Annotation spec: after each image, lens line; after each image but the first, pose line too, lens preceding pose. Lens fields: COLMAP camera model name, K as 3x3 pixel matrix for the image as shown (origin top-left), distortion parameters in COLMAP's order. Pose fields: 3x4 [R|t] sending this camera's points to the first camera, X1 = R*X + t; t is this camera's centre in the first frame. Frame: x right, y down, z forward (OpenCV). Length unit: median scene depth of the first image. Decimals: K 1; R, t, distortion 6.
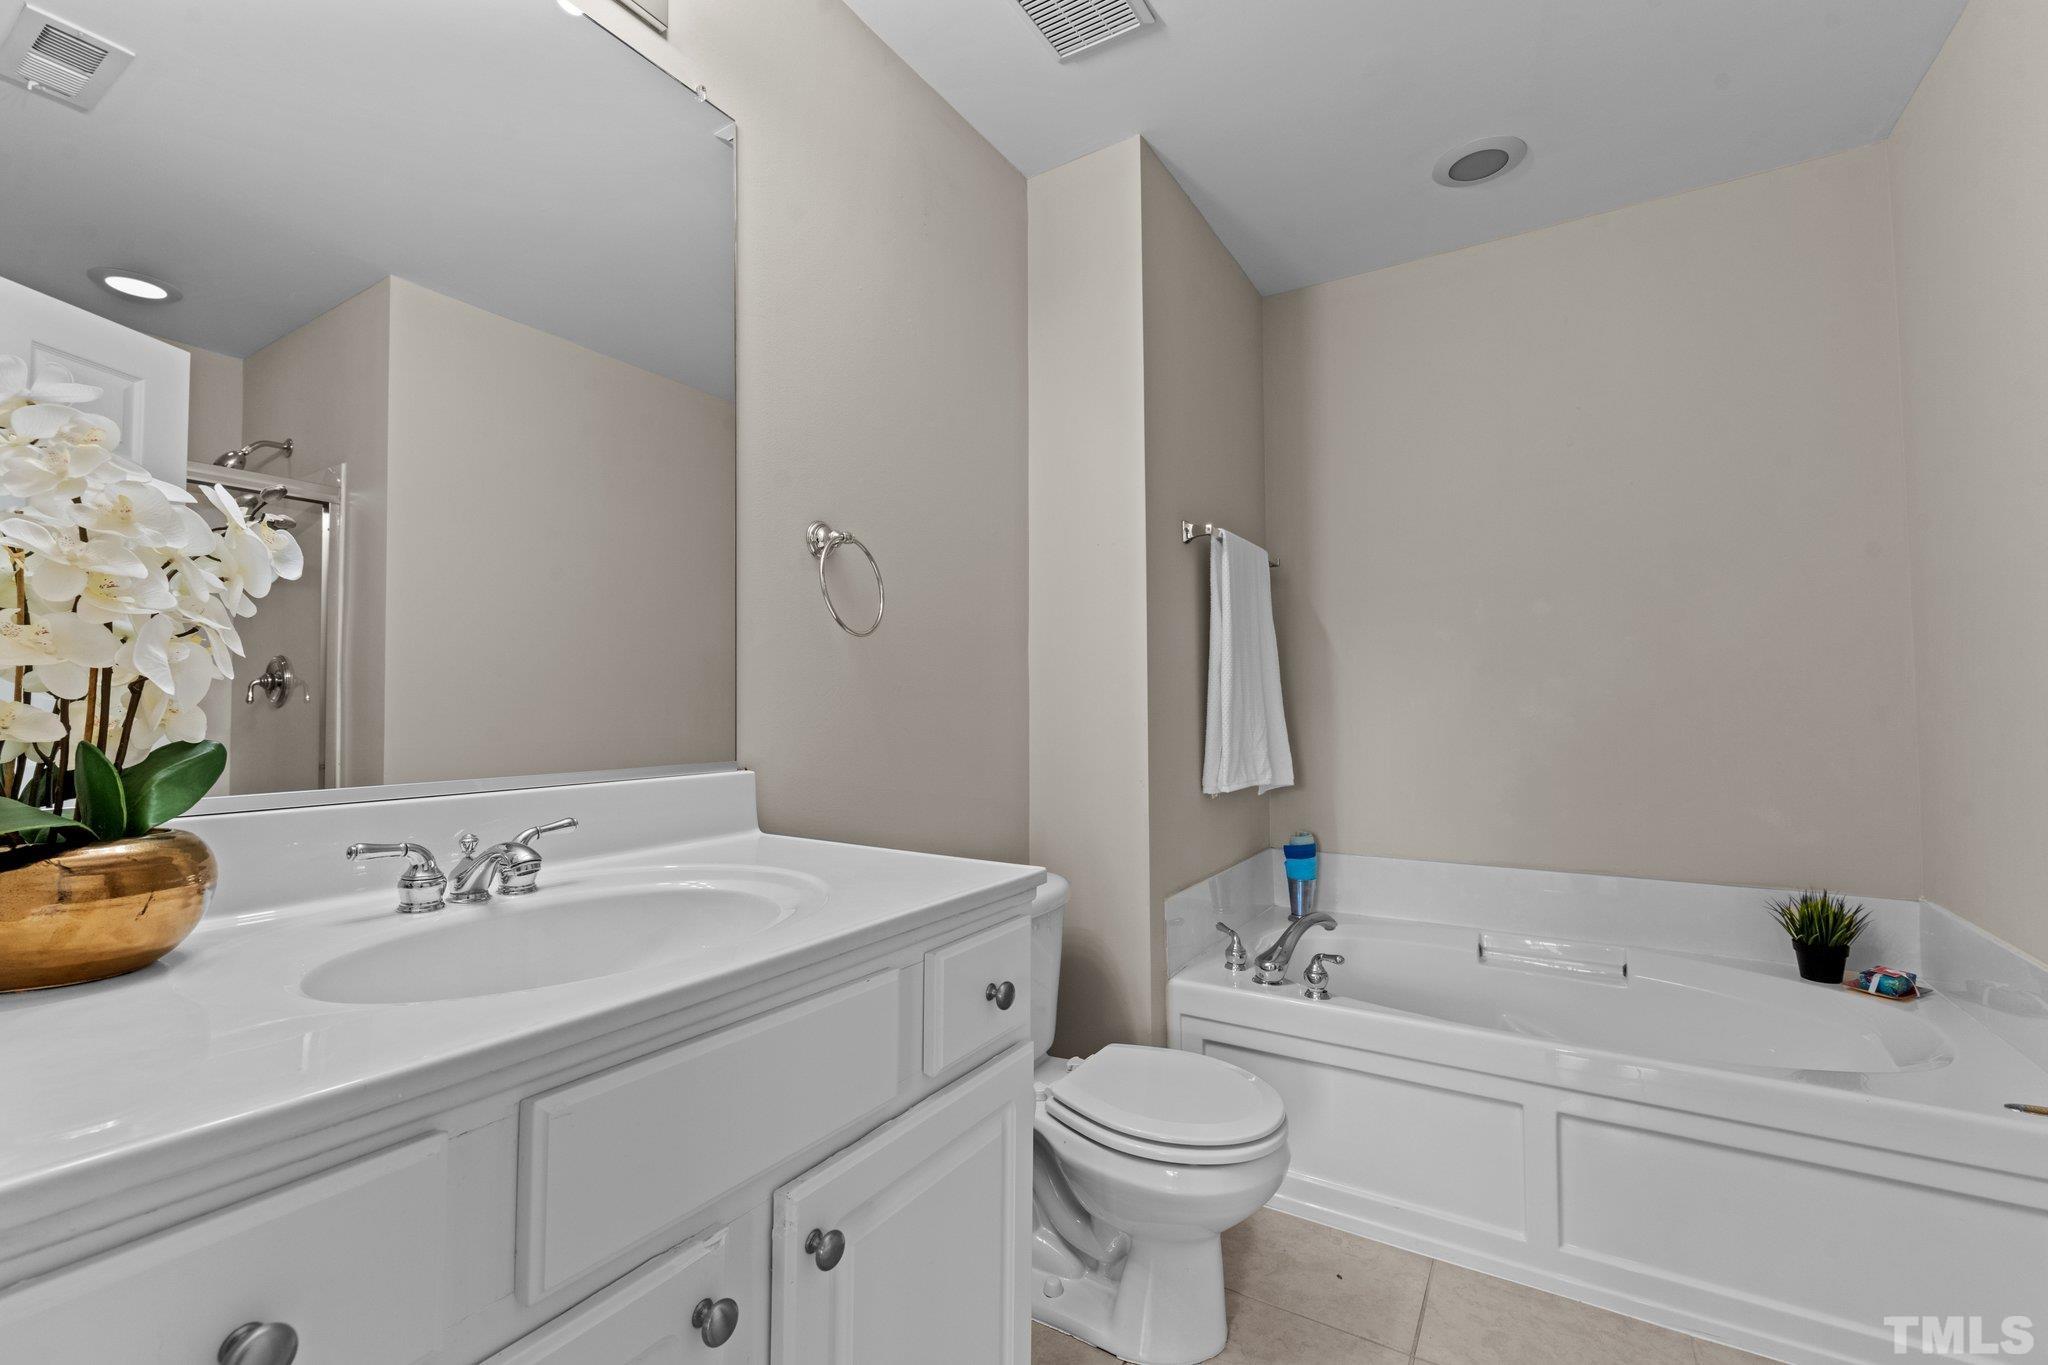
lens RADIAL K [[852.5, 0, 1025.0], [0, 852.5, 671.6], [0, 0, 1]] dist [-0.000158, 0.000161]
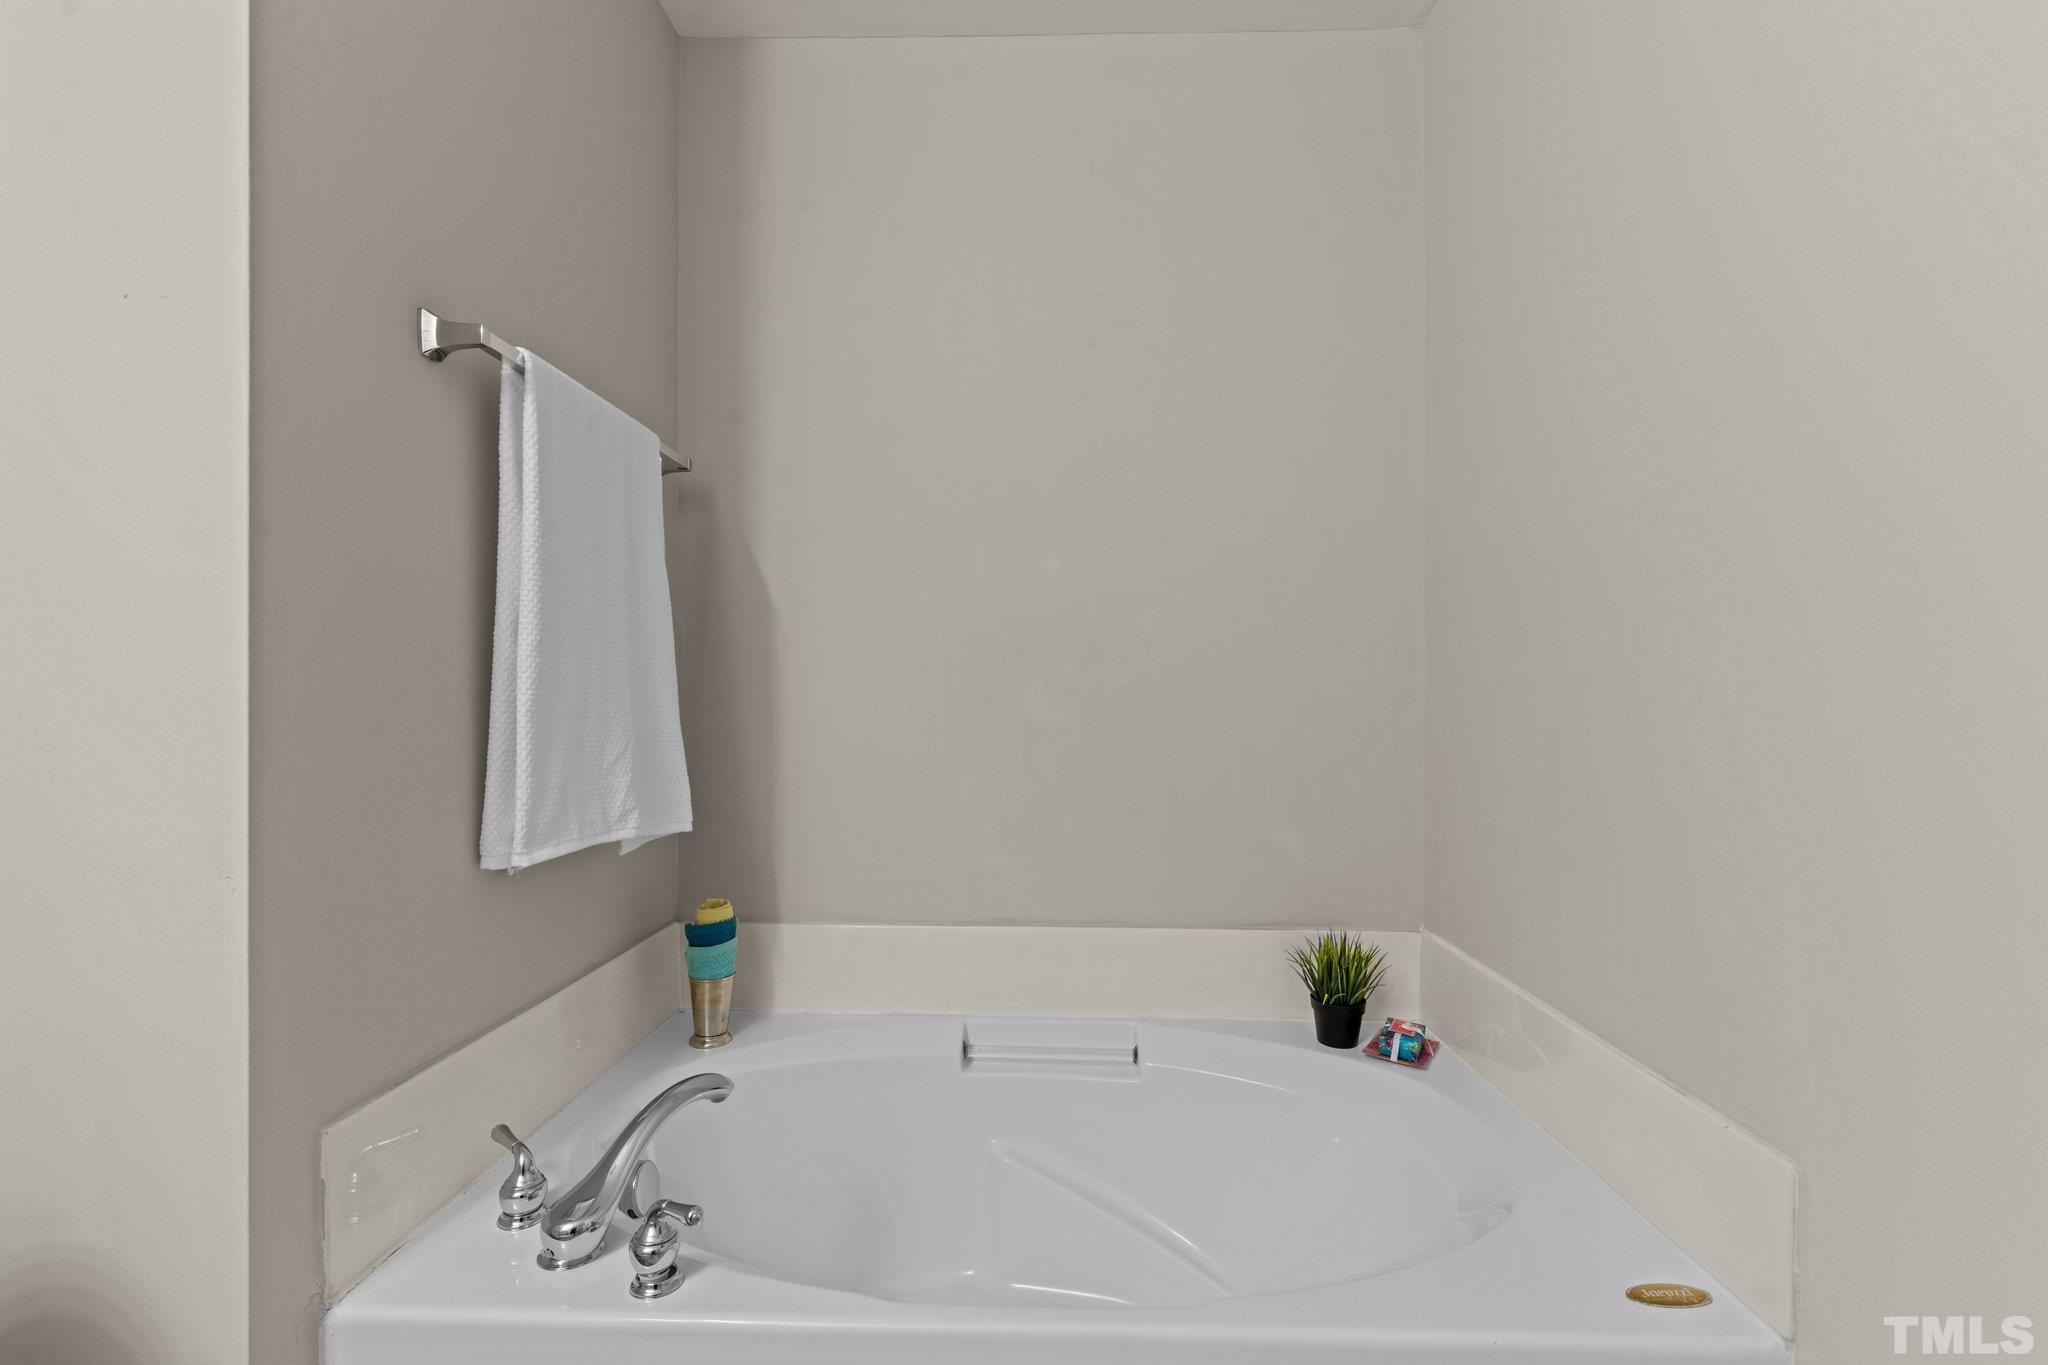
lens RADIAL K [[873.6, 0, 1019.2], [0, 873.6, 686.3], [0, 0, 1]] dist [0.000269, -0.000170]
pose [[0.866925, 0.011942, 0.498295, 0.241030], [-0.027085, 0.999365, 0.023172, 0.013316], [-0.497701, -0.033584, 0.866698, 0.416989]]
